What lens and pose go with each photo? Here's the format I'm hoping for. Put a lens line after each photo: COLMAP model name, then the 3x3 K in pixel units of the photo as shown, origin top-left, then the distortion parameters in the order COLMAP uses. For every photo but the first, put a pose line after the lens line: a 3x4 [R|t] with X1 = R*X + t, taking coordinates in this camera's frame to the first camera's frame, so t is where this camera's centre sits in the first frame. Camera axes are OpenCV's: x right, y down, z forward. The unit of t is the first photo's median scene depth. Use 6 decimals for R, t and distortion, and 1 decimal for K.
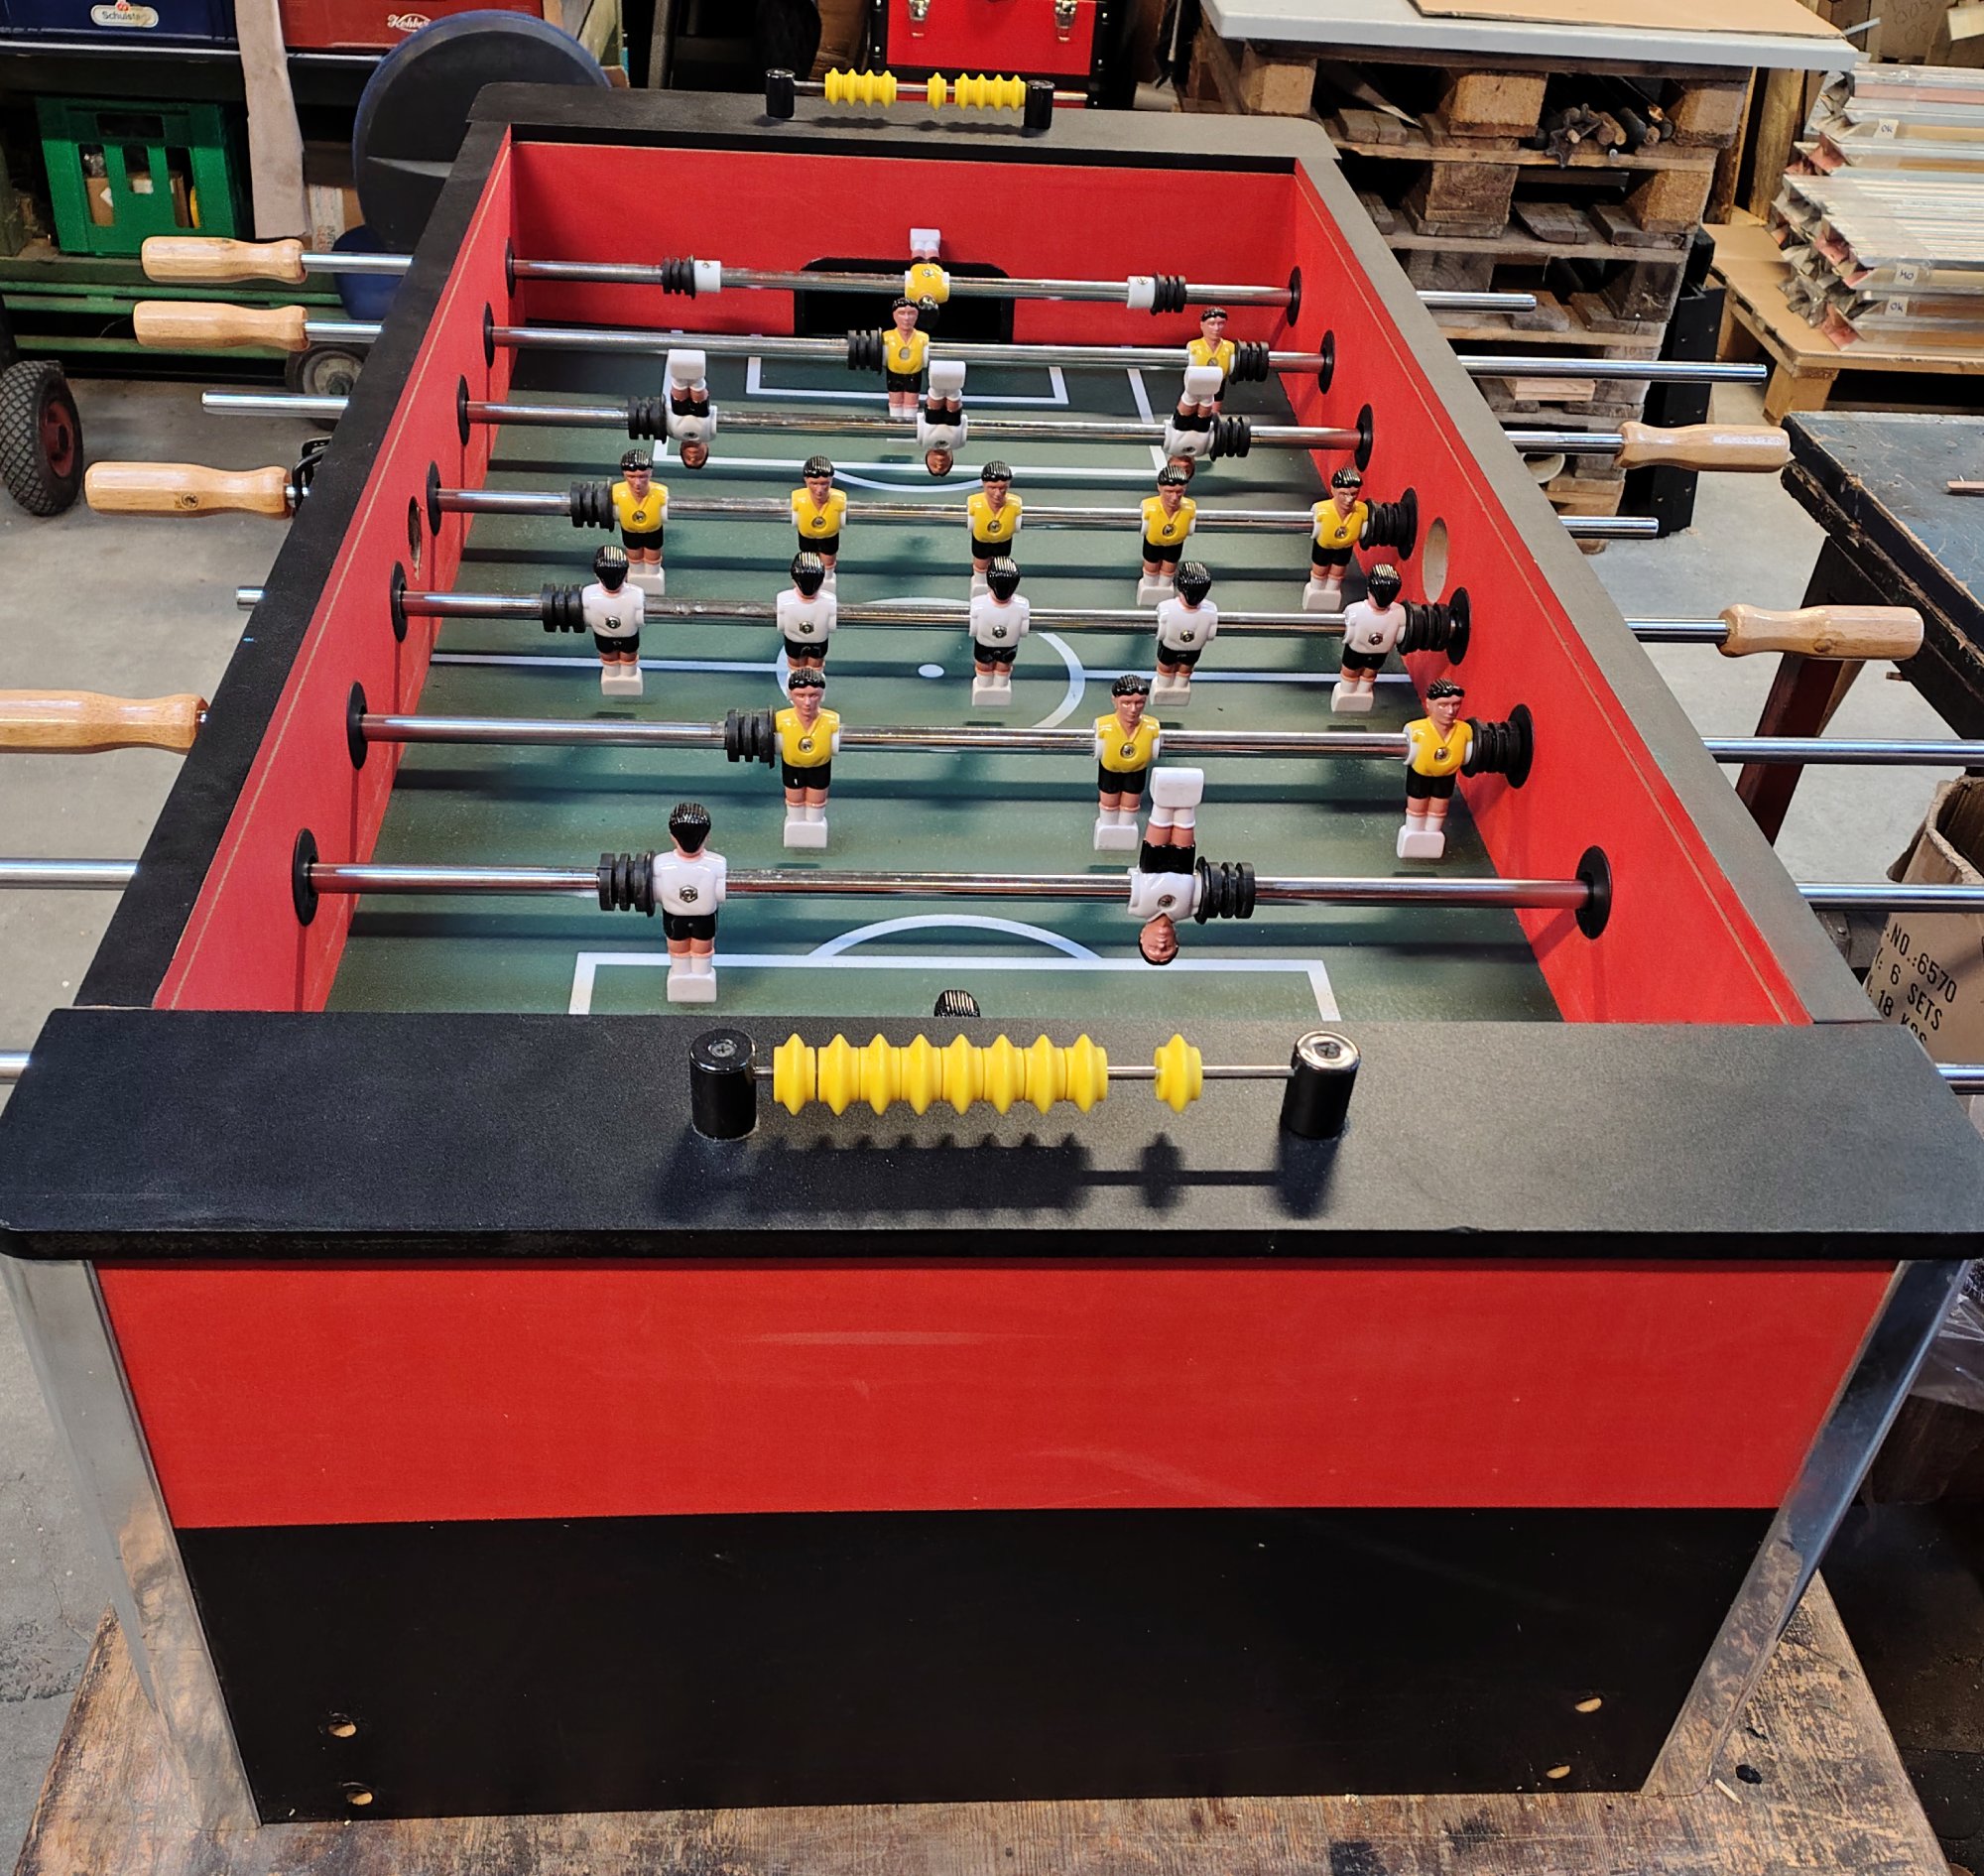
lens RADIAL K [[1952.5, 0, 992.0], [0, 1952.5, 938.0], [0, 0, 1]] dist [0.016848, 0.020968]
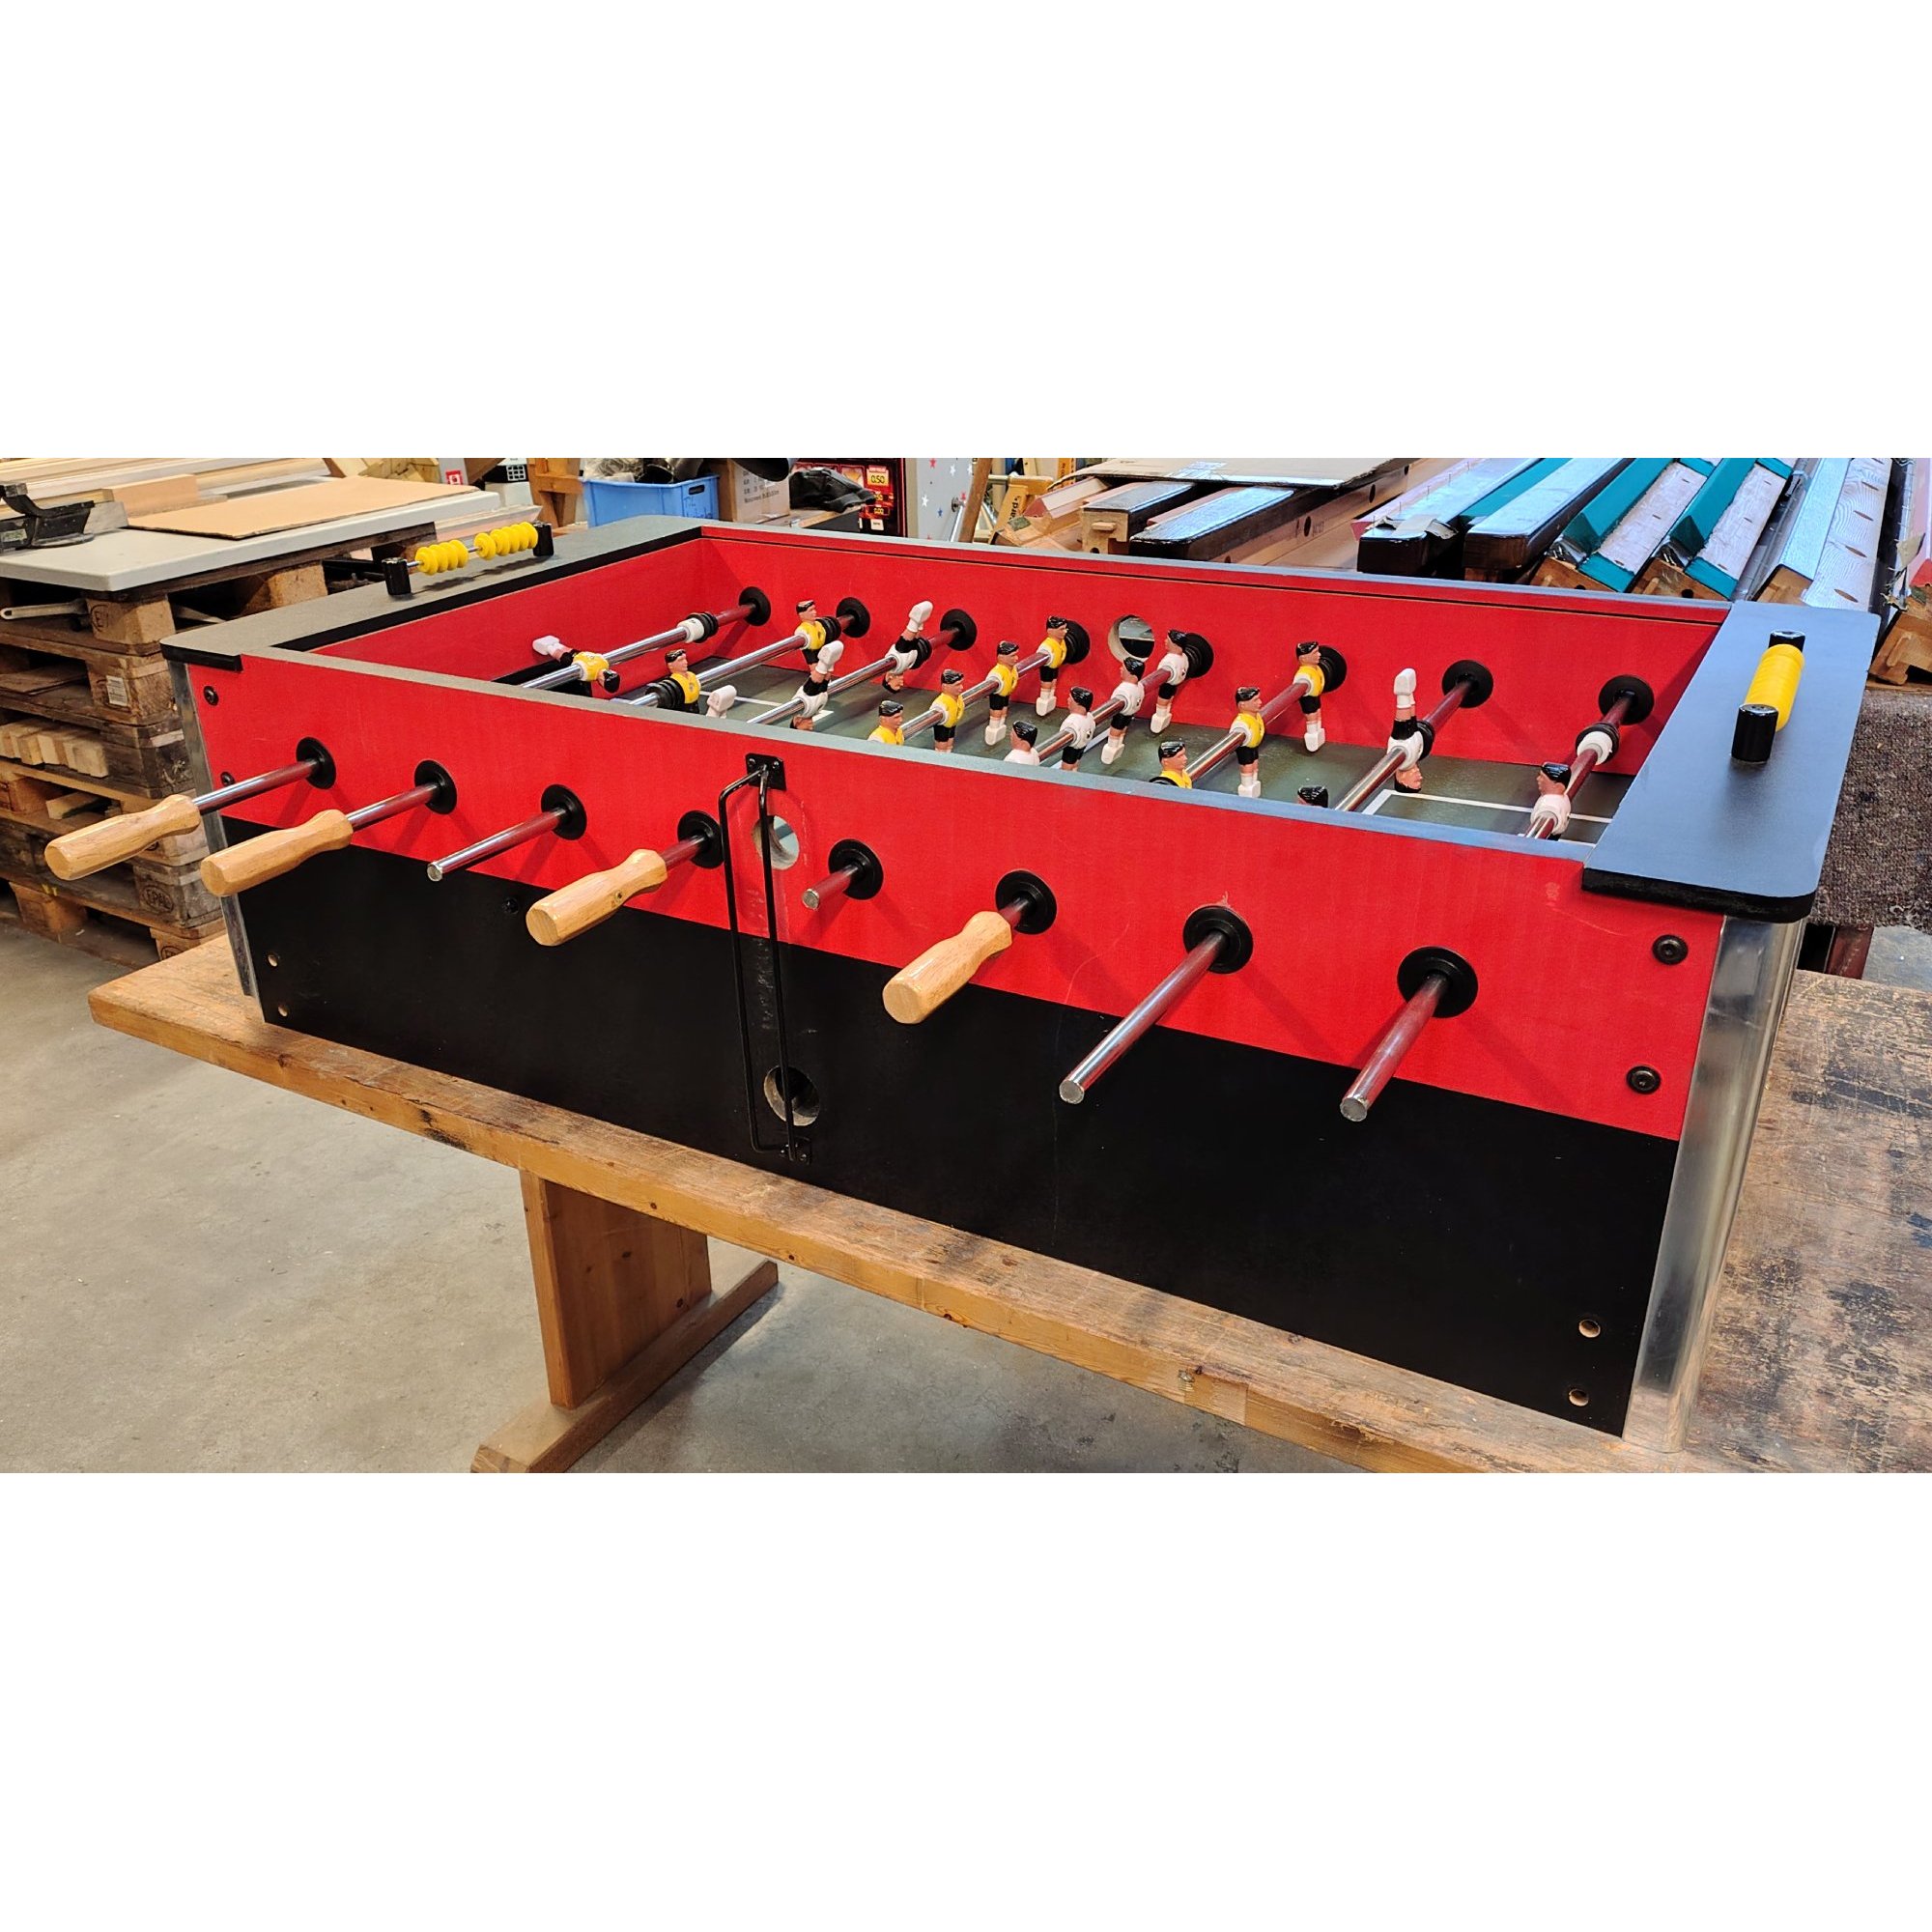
lens RADIAL K [[1555.2, 0, 966.0], [0, 1555.2, 966.0], [0, 0, 1]] dist [0.002842, 0.001487]
pose [[0.535514, -0.430916, 0.726317, -0.717213], [0.554701, 0.827975, 0.082247, -0.109805], [-0.636814, 0.358844, 0.682421, 0.193974]]
